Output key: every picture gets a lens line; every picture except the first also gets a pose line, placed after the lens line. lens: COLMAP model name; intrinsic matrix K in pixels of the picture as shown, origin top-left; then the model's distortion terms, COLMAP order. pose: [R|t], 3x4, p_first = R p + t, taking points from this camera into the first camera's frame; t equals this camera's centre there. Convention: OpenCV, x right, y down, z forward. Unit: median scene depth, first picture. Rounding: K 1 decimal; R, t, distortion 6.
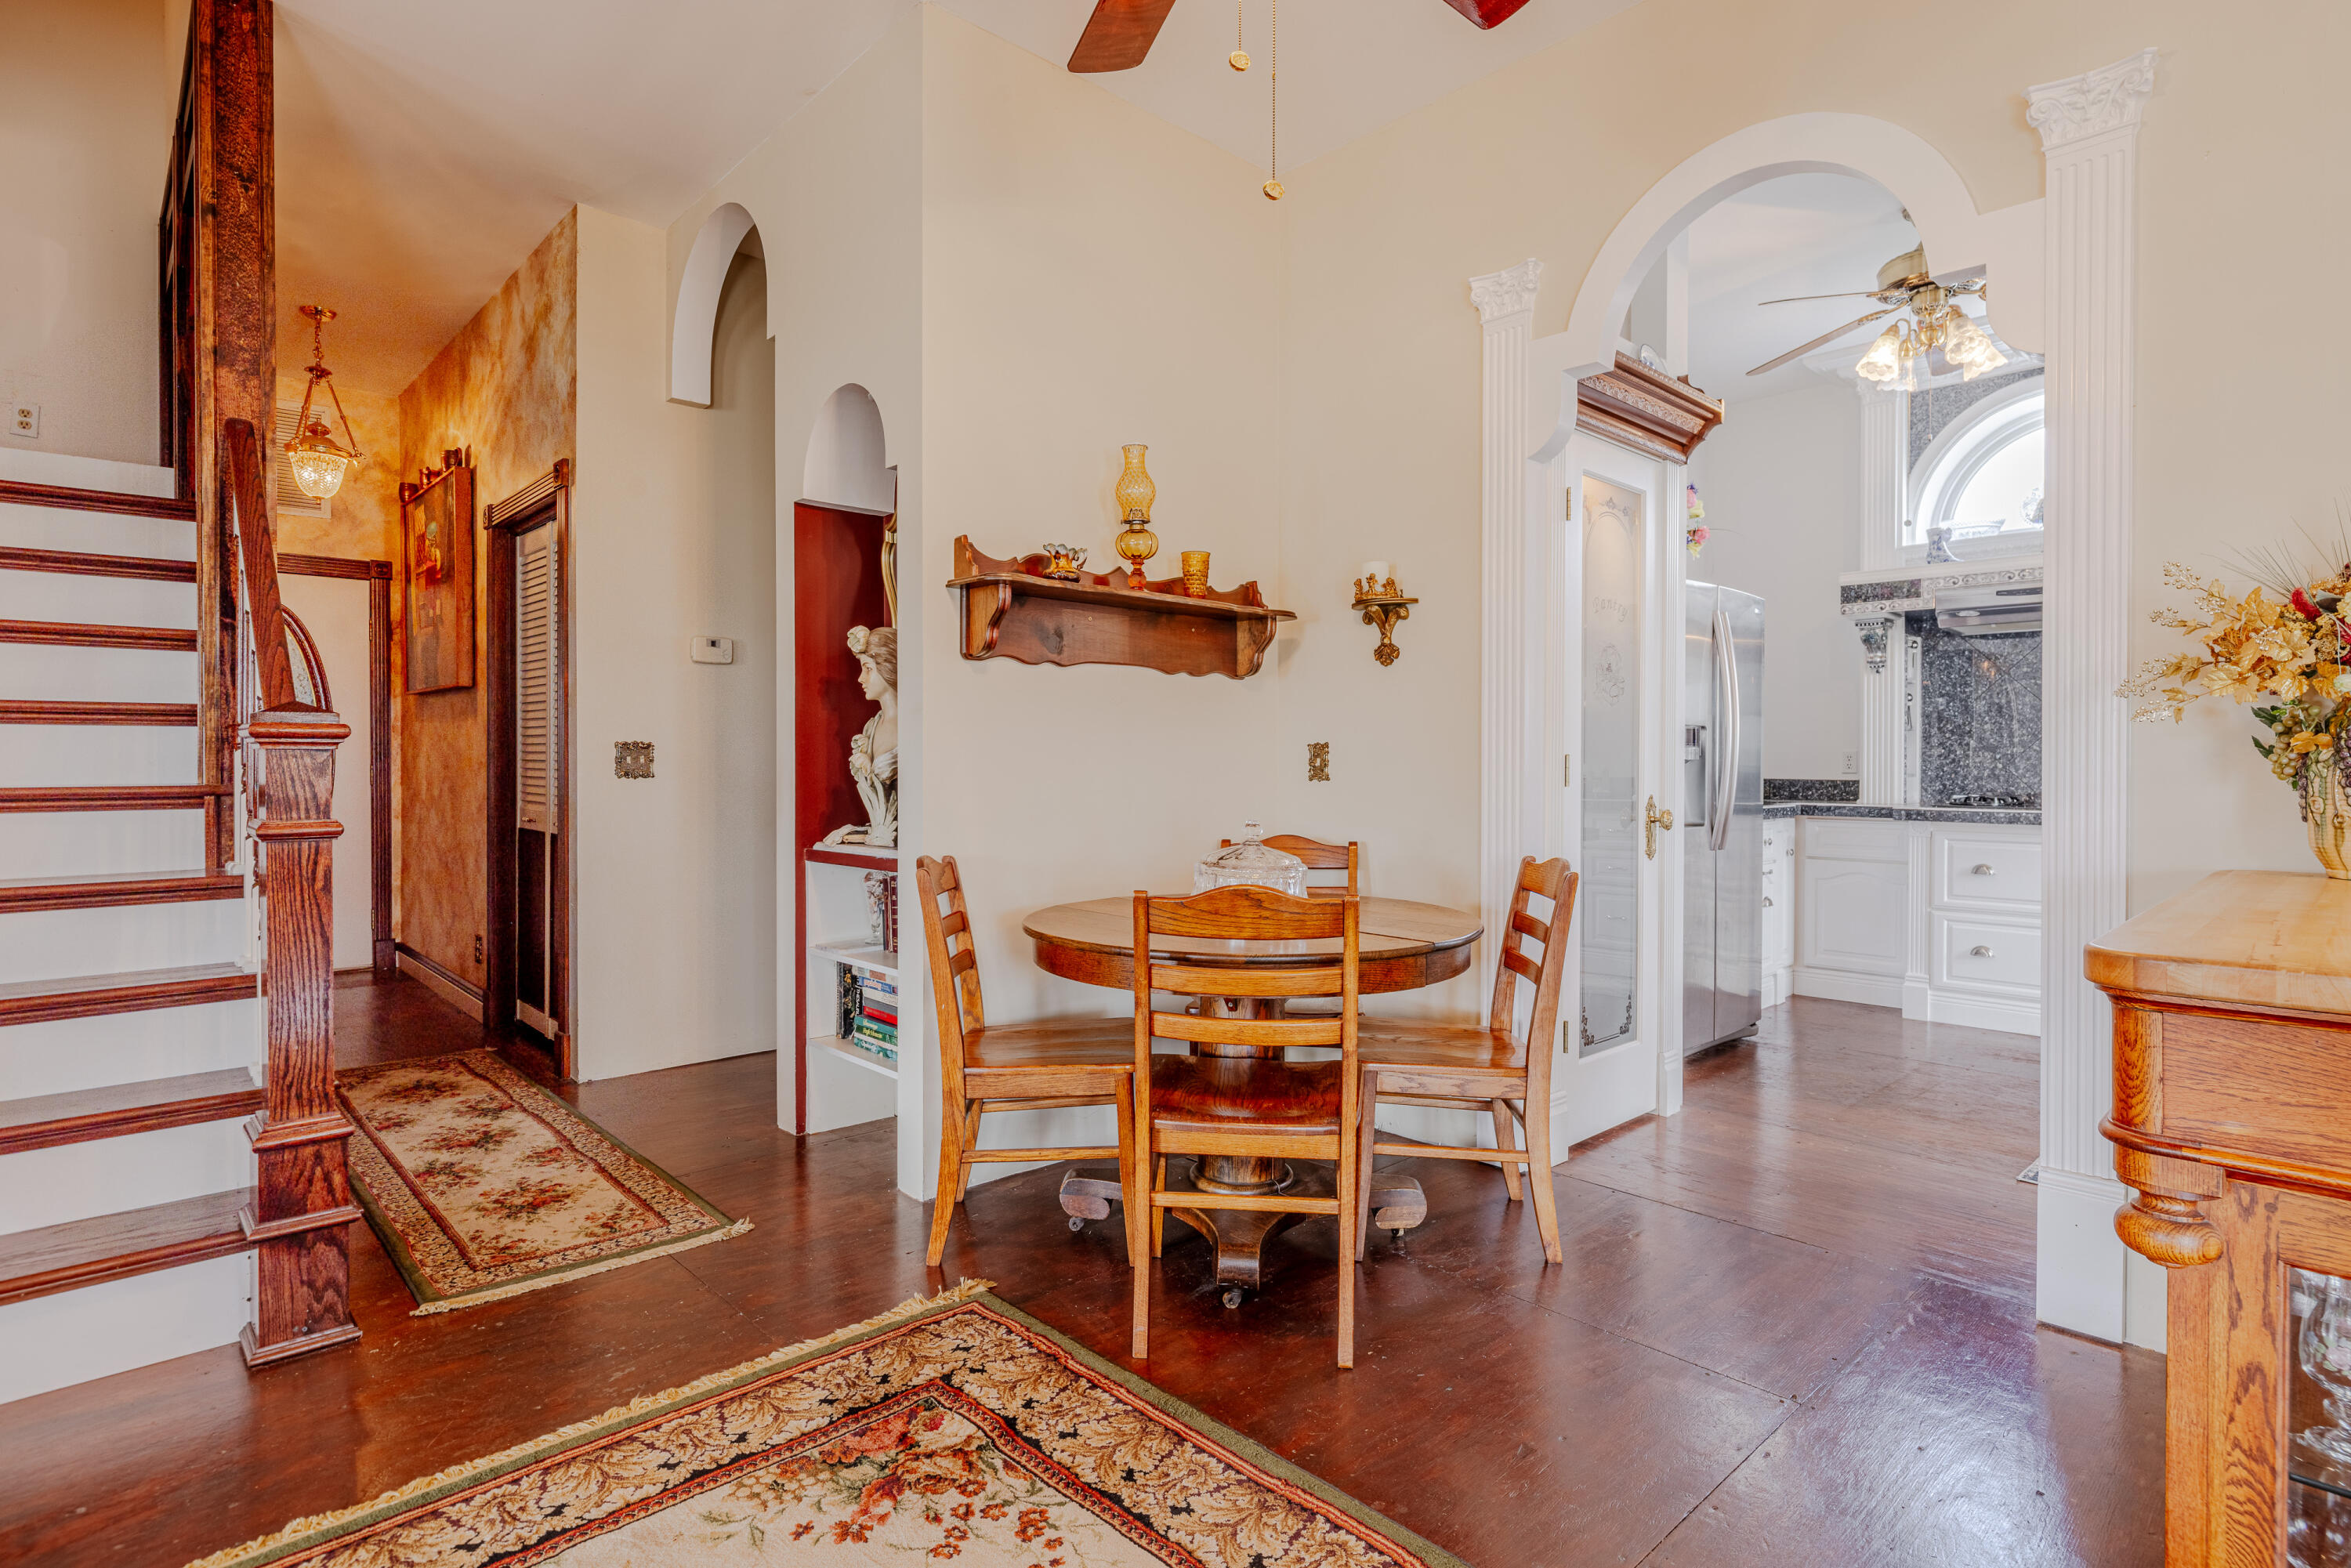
lens RADIAL K [[1187.4, 0, 1173.7], [0, 1187.4, 770.4], [0, 0, 1]] dist [-0.001053, 0.002156]
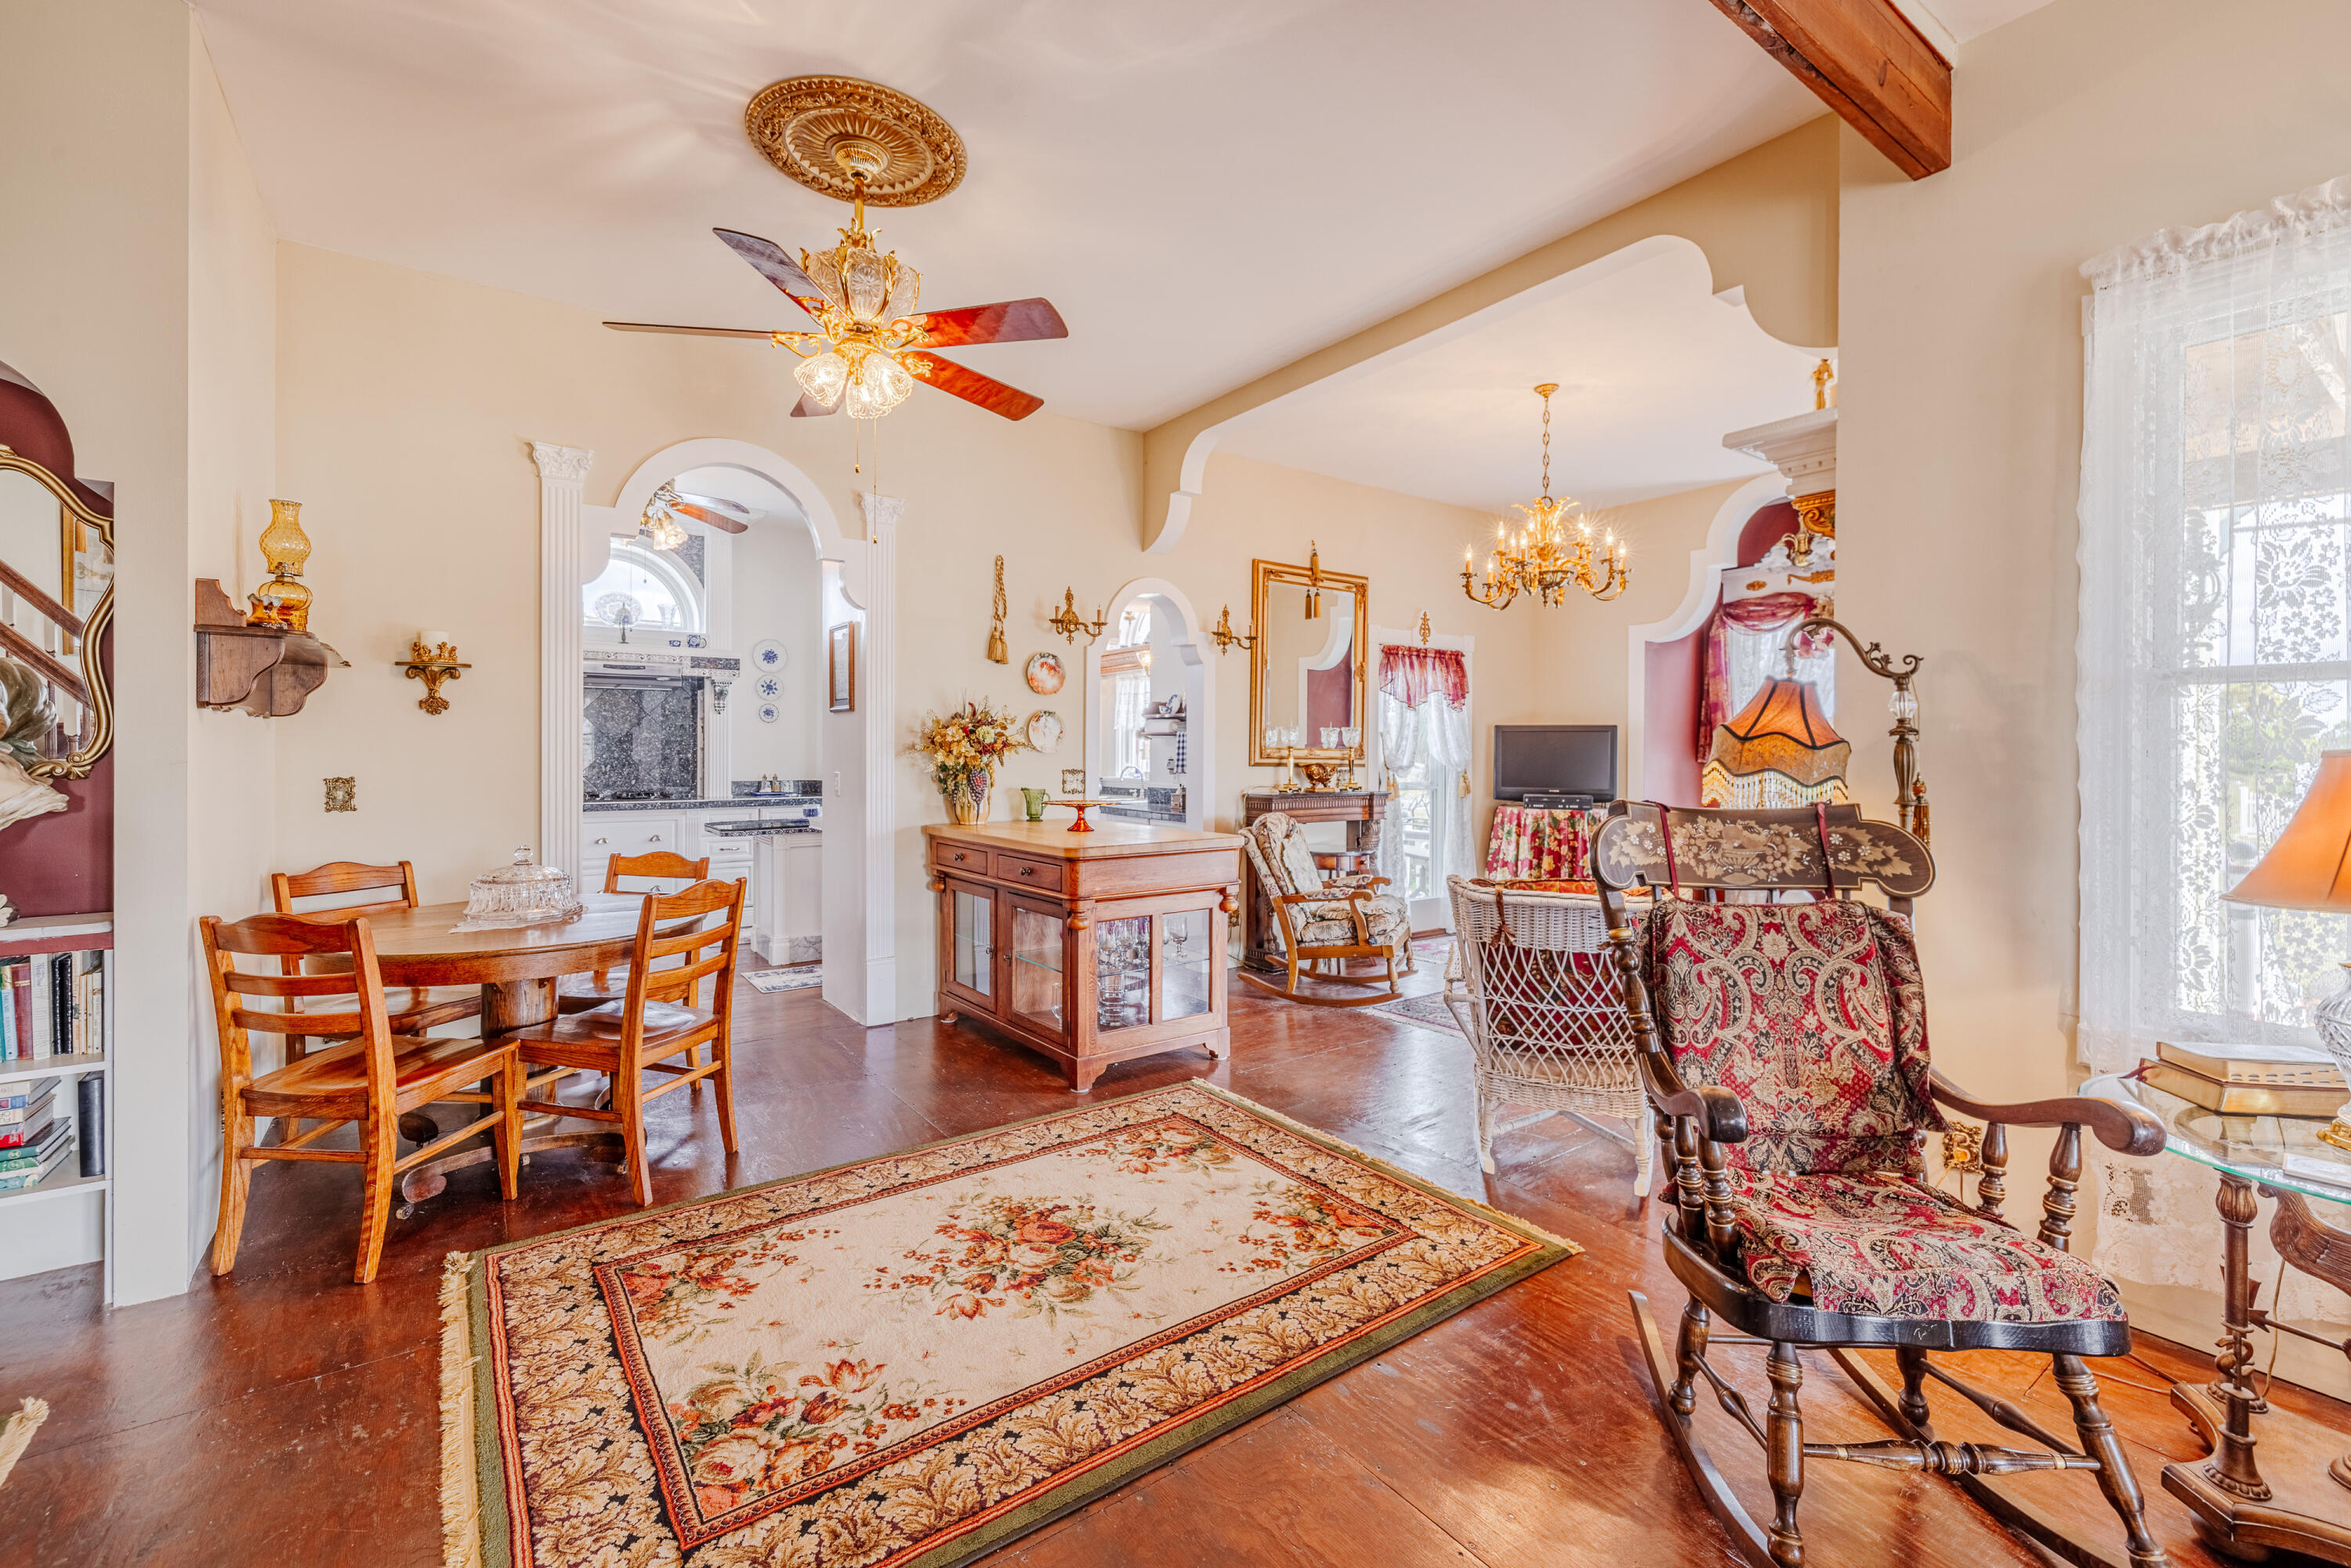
lens RADIAL K [[999.3, 0, 1166.9], [0, 999.3, 751.9], [0, 0, 1]] dist [0.003468, -0.001069]
pose [[0.125799, -0.003421, 0.992050, -0.758833], [0.002164, 0.999993, 0.003174, -0.051644], [-0.992053, 0.001748, 0.125805, 0.117188]]
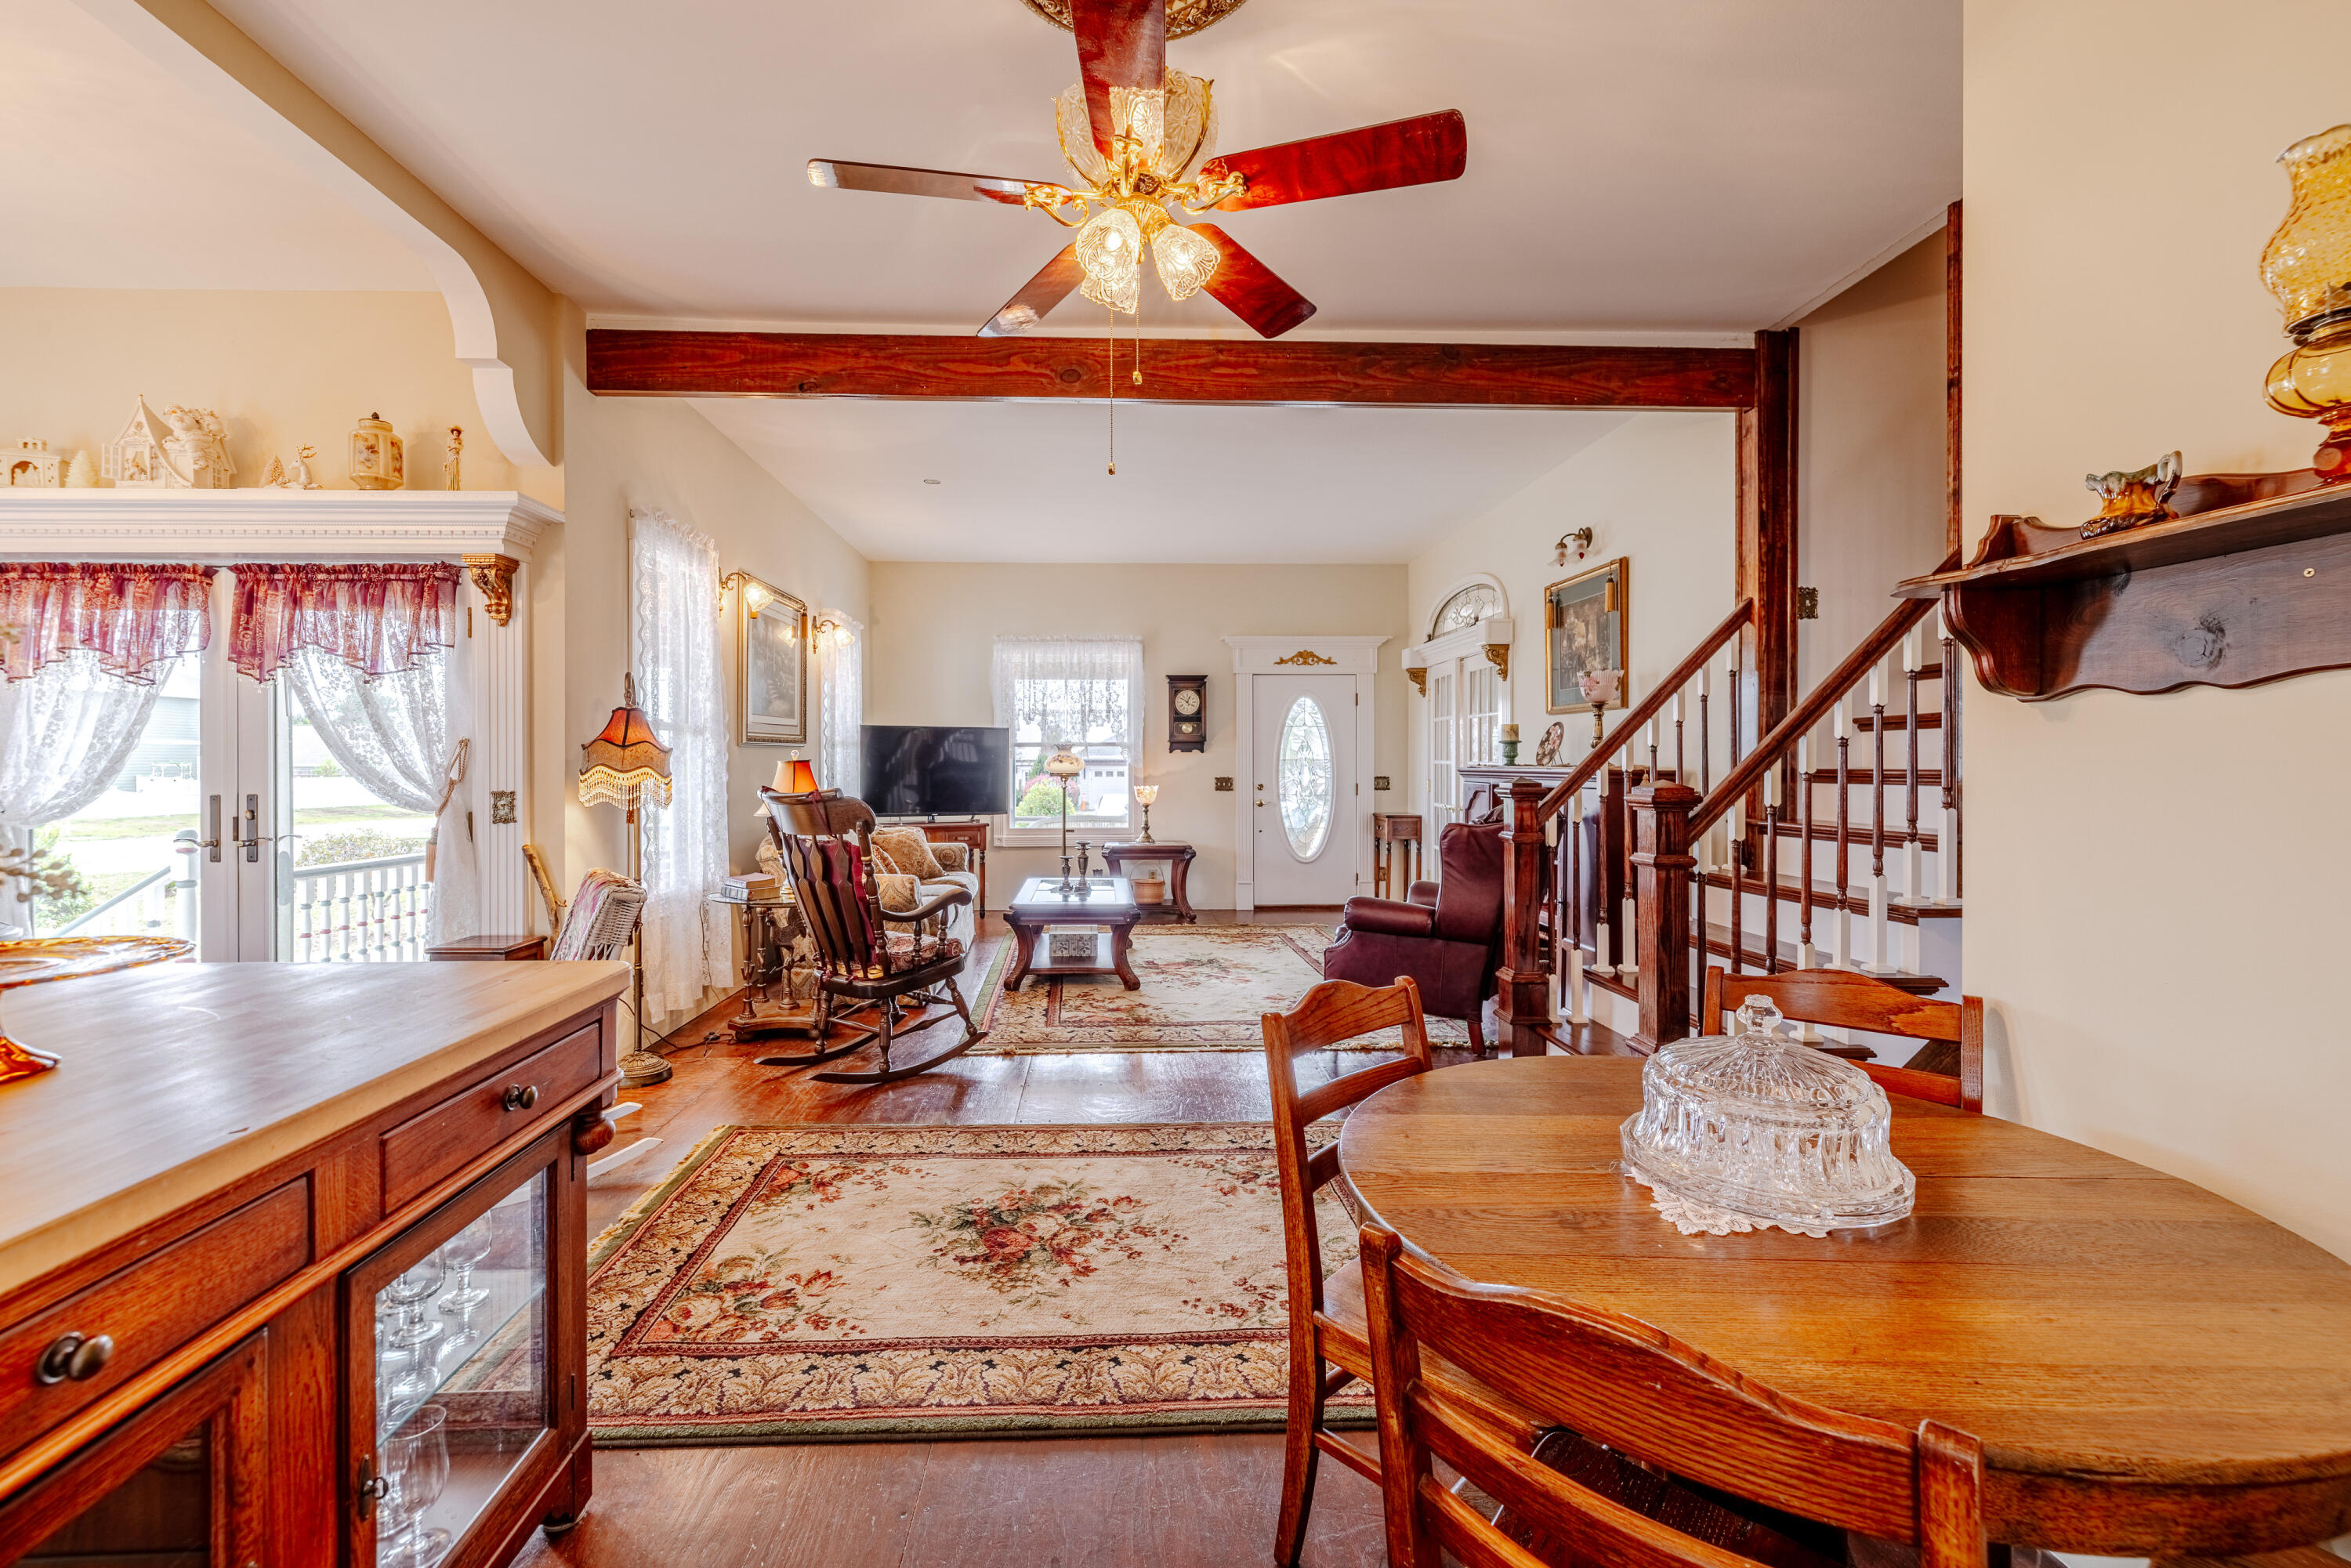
lens RADIAL K [[999.3, 0, 1114.8], [0, 999.3, 769.0], [0, 0, 1]] dist [0.003468, -0.001069]
pose [[-0.669655, 0.001296, -0.742671, 0.482994], [-0.005776, 0.999959, 0.006953, -0.050474], [0.742650, 0.008946, -0.669621, 0.868349]]
